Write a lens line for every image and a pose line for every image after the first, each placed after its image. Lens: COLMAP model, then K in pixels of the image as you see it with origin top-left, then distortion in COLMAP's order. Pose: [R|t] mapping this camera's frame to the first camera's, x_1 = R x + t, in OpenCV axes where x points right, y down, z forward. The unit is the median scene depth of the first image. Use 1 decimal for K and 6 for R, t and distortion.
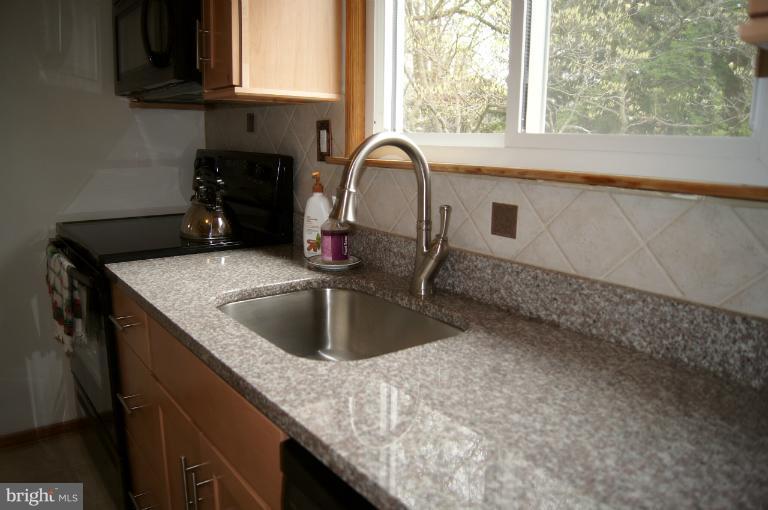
lens RADIAL K [[594.6, 0, 384.0], [0, 594.6, 255.0], [0, 0, 1]] dist [-0.064067, -0.002295]
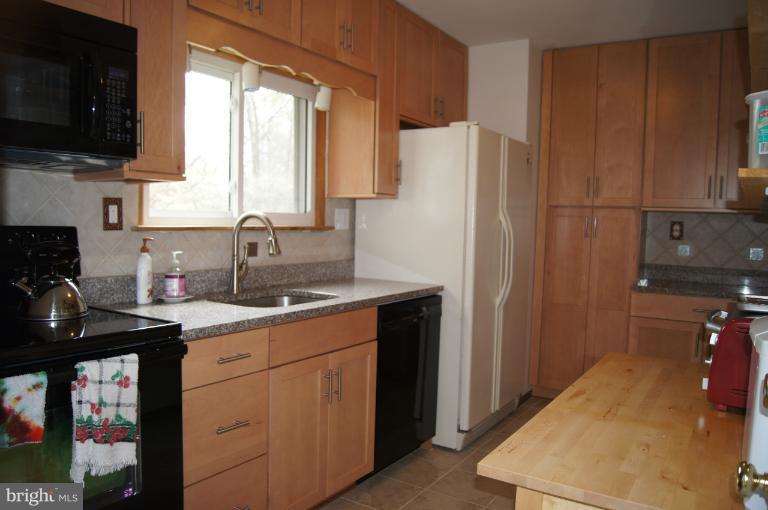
lens RADIAL K [[594.6, 0, 384.0], [0, 594.6, 255.0], [0, 0, 1]] dist [-0.064067, -0.002295]
pose [[-0.347928, -0.070852, 0.934840, -1.953817], [0.161543, 0.977695, 0.134224, -0.244303], [-0.923499, 0.197717, -0.328722, 1.199751]]
